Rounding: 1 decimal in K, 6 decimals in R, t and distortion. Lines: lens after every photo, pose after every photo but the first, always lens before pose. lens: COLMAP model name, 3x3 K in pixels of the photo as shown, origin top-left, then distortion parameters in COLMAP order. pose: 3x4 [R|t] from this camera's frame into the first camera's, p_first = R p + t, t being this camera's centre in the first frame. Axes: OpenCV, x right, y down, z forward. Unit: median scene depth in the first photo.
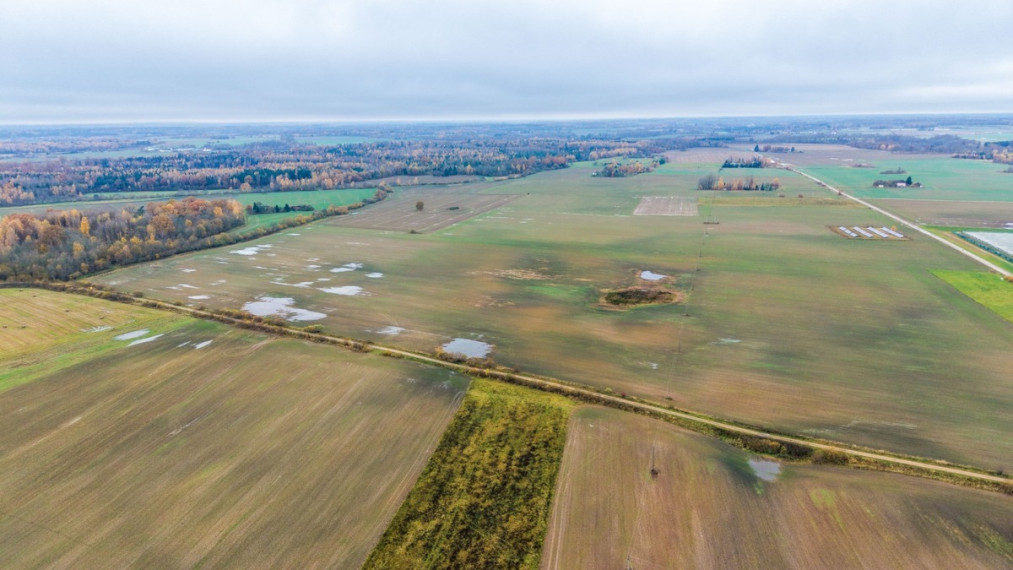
lens RADIAL K [[674.4, 0, 502.6], [0, 674.4, 285.8], [0, 0, 1]] dist [0.047851, -0.059816]
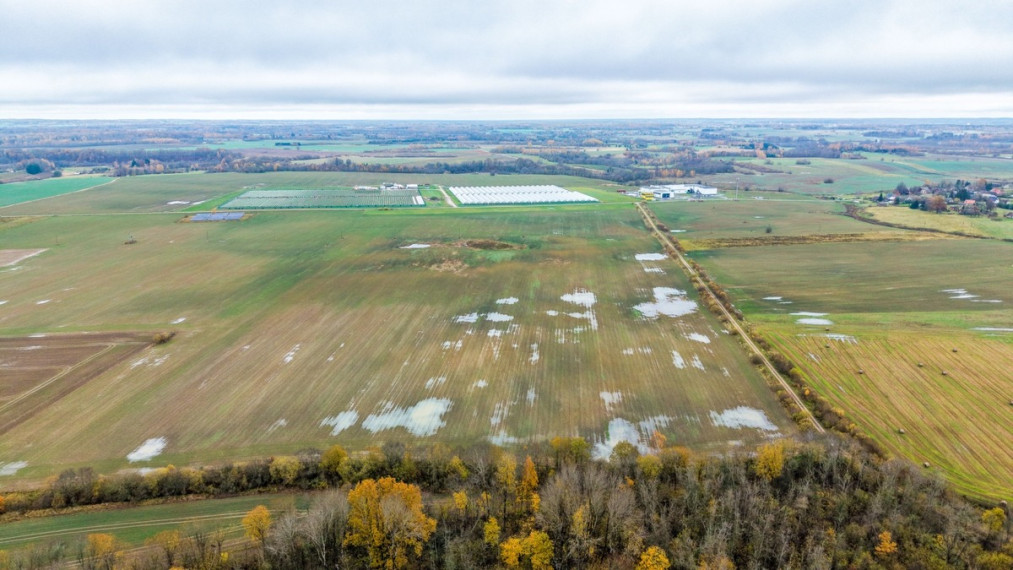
lens RADIAL K [[674.4, 0, 504.2], [0, 674.4, 285.3], [0, 0, 1]] dist [0.047851, -0.059816]
pose [[-0.424519, -0.205449, 0.881802, -0.973939], [0.226247, 0.918949, 0.323024, -0.321189], [-0.876696, 0.336635, -0.343630, 1.377623]]
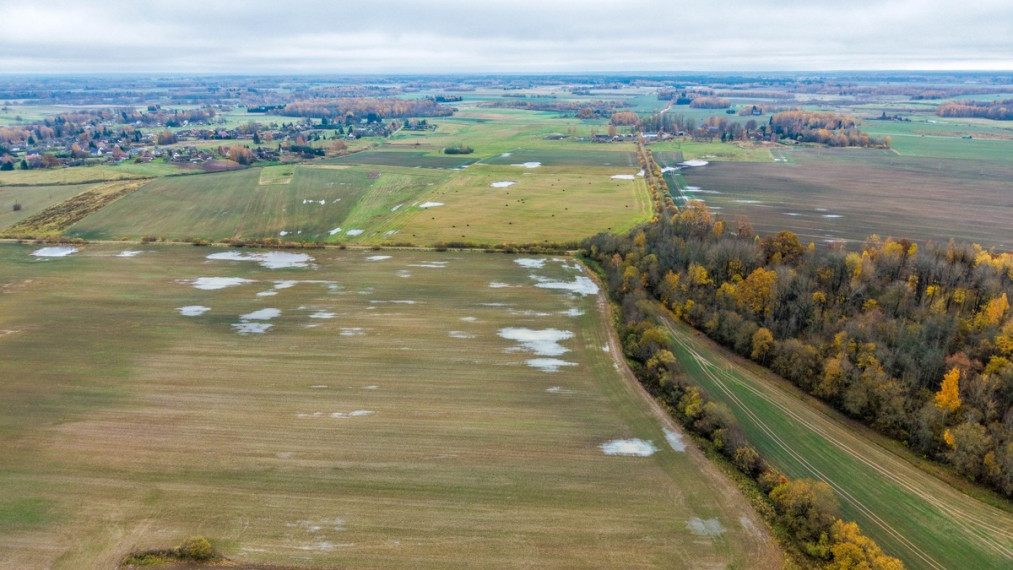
lens RADIAL K [[674.4, 0, 503.6], [0, 674.4, 287.5], [0, 0, 1]] dist [0.047851, -0.059816]
pose [[-0.907785, 0.142883, -0.394348, -0.221373], [-0.087544, 0.854937, 0.511292, -0.419978], [0.410198, 0.498666, -0.763590, 1.726419]]
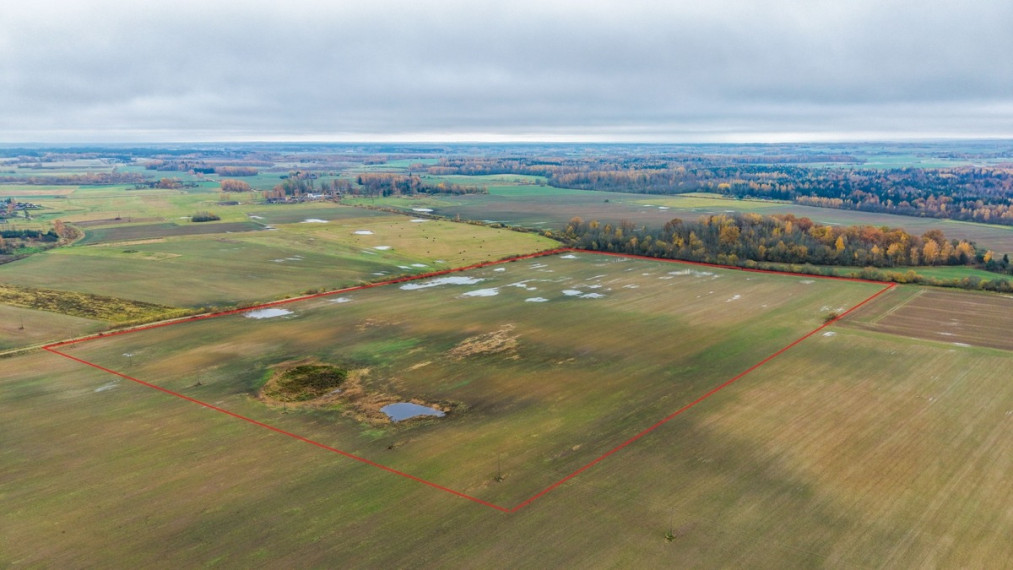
lens RADIAL K [[674.4, 0, 505.4], [0, 674.4, 278.7], [0, 0, 1]] dist [0.047851, -0.059816]
pose [[-0.269458, 0.207166, -0.940465, 0.756068], [-0.226890, 0.935438, 0.271066, -0.311194], [0.935902, 0.286423, -0.205058, 1.232263]]
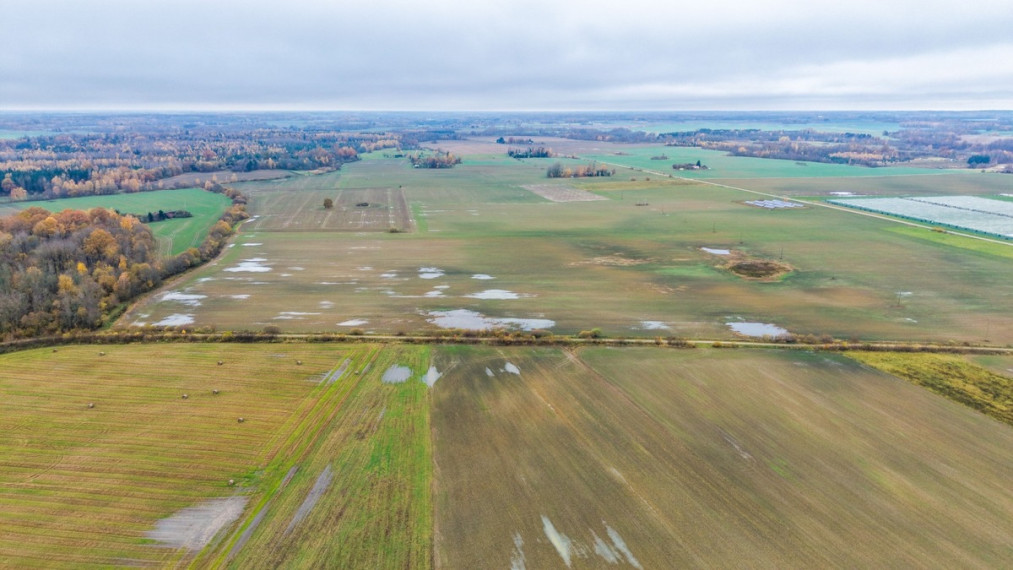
lens RADIAL K [[674.4, 0, 503.7], [0, 674.4, 287.0], [0, 0, 1]] dist [0.047851, -0.059816]
pose [[0.880515, -0.108002, 0.461551, -0.625468], [0.103255, 0.994017, 0.035615, -0.033674], [-0.462636, 0.016297, 0.886399, 0.206180]]
